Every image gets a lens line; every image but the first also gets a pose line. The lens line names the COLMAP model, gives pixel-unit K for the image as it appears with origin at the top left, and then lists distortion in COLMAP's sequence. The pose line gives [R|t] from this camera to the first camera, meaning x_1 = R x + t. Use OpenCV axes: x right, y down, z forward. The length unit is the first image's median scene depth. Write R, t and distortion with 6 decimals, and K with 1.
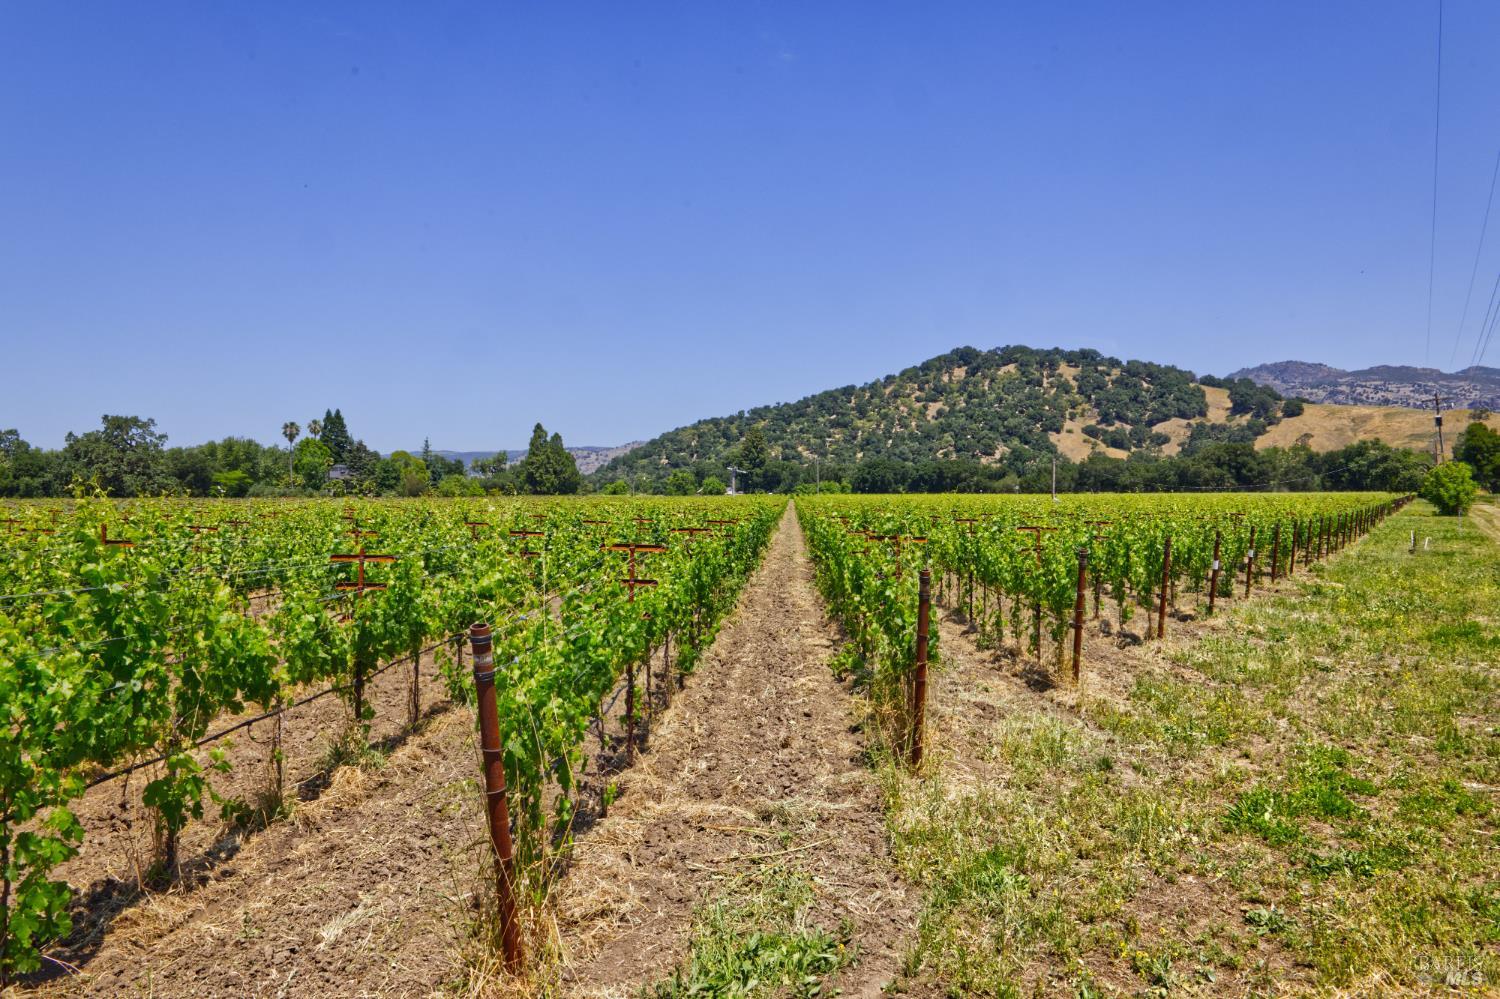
lens RADIAL K [[1032.5, 0, 763.6], [0, 1032.5, 475.1], [0, 0, 1]] dist [-0.002035, 0.003124]
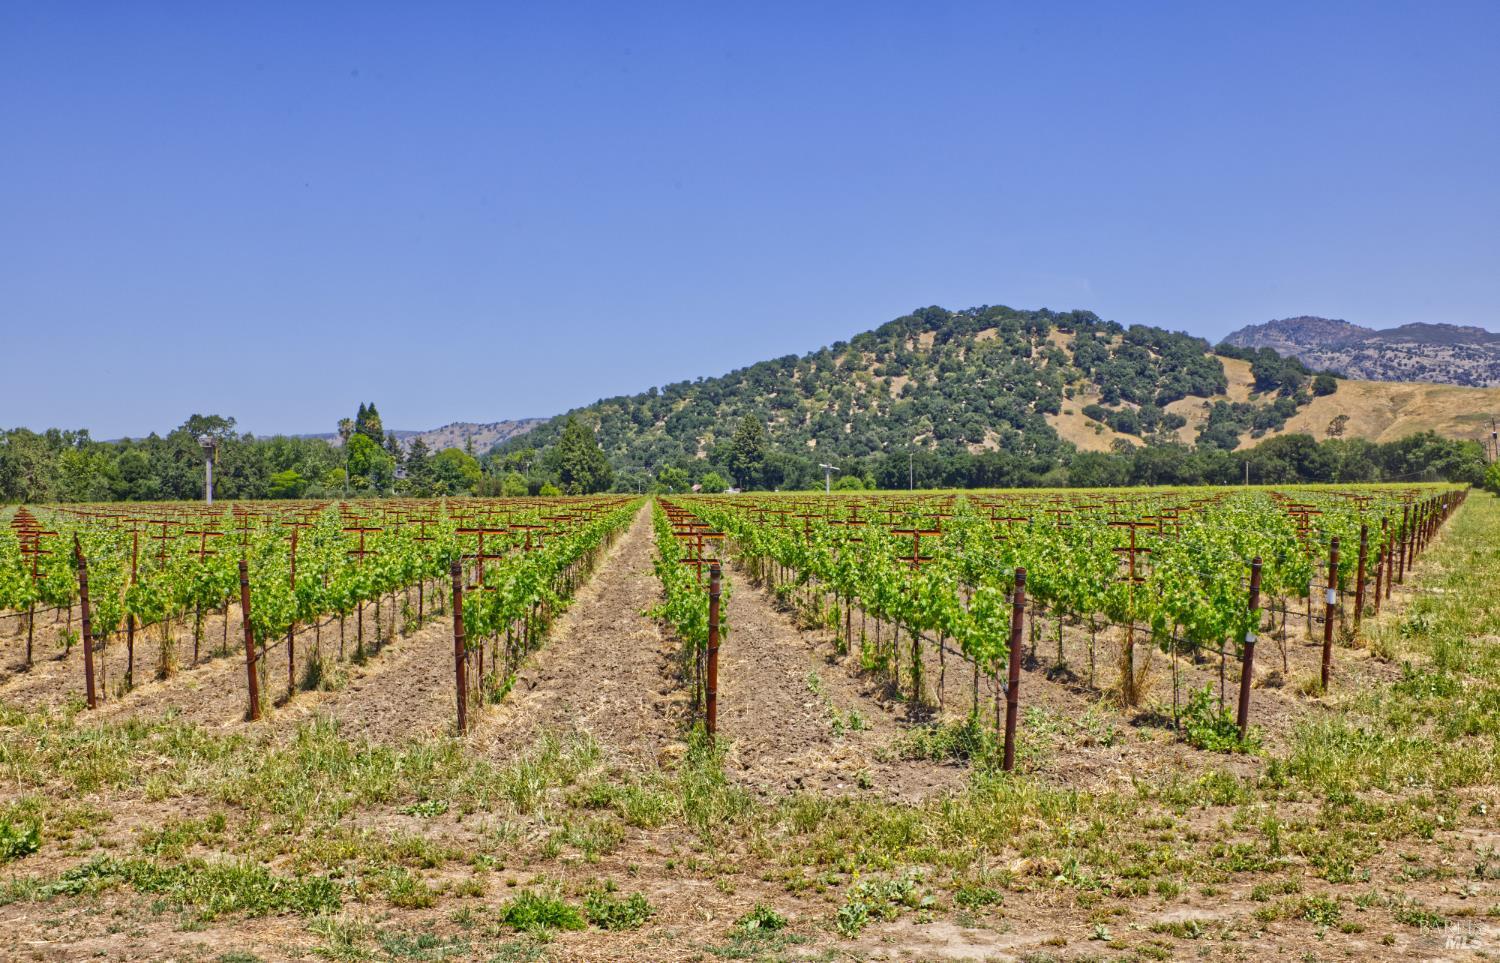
lens RADIAL K [[1376.0, 0, 737.3], [0, 1376.0, 485.4], [0, 0, 1]] dist [-0.055024, 0.000000]
pose [[0.997119, -0.009486, 0.075257, -0.042187], [0.008494, 0.999873, 0.013490, -0.000997], [-0.075376, -0.012812, 0.997073, -0.062817]]
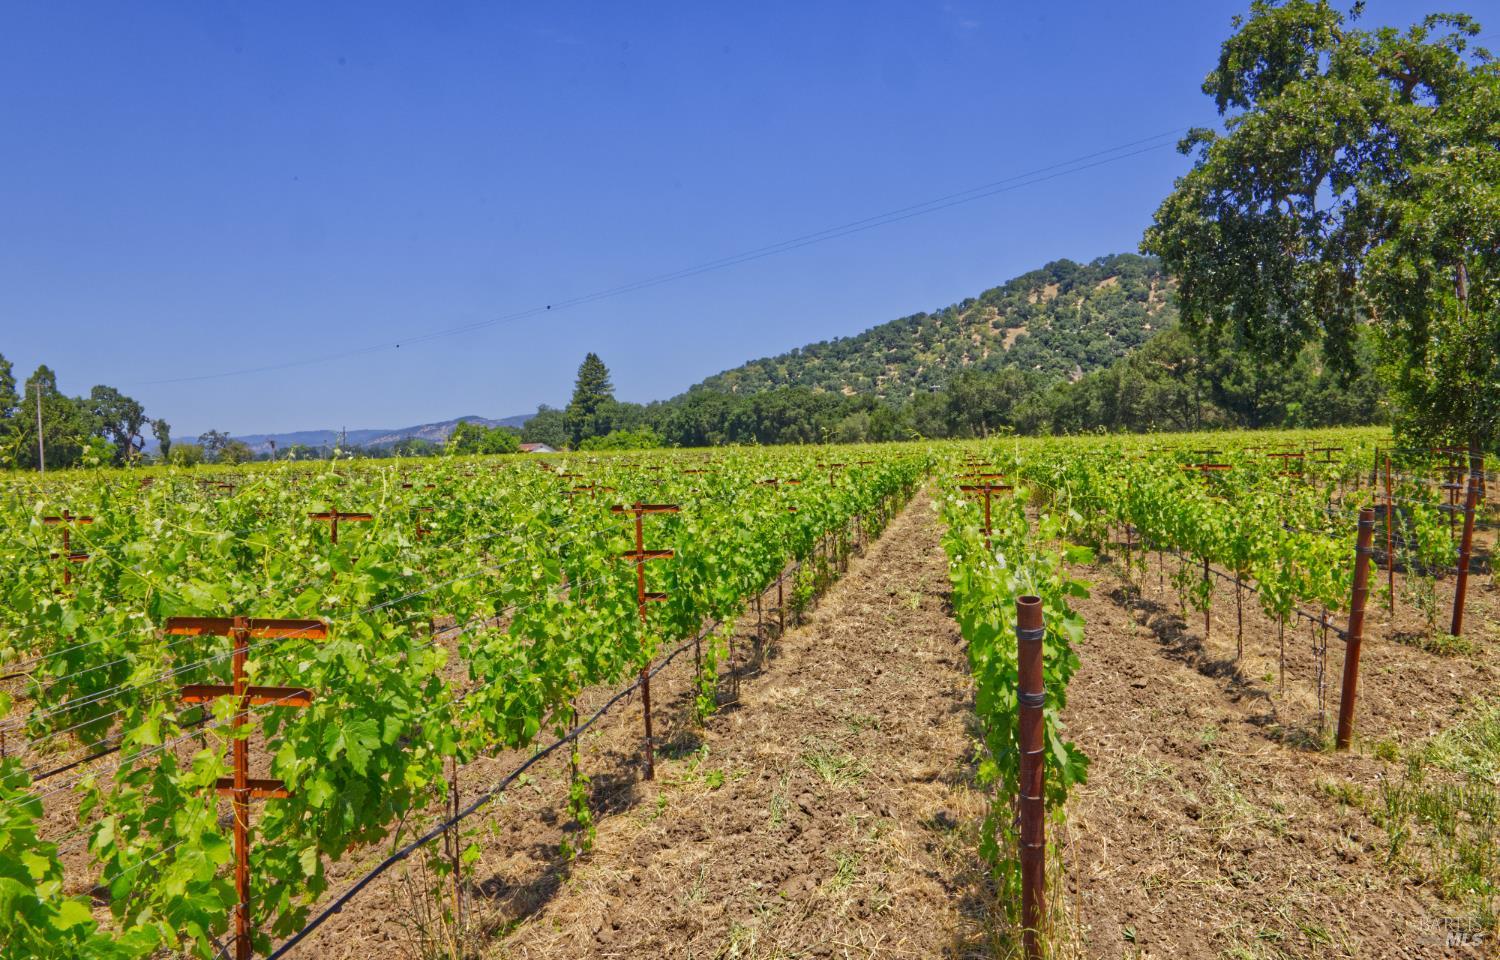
lens RADIAL K [[1068.3, 0, 753.2], [0, 1068.3, 484.7], [0, 0, 1]] dist [0.010360, 0.001169]
pose [[0.989852, -0.021533, -0.140462, 0.076684], [0.029446, 0.998079, 0.054505, 0.002079], [0.139018, -0.058088, 0.988585, 0.119788]]
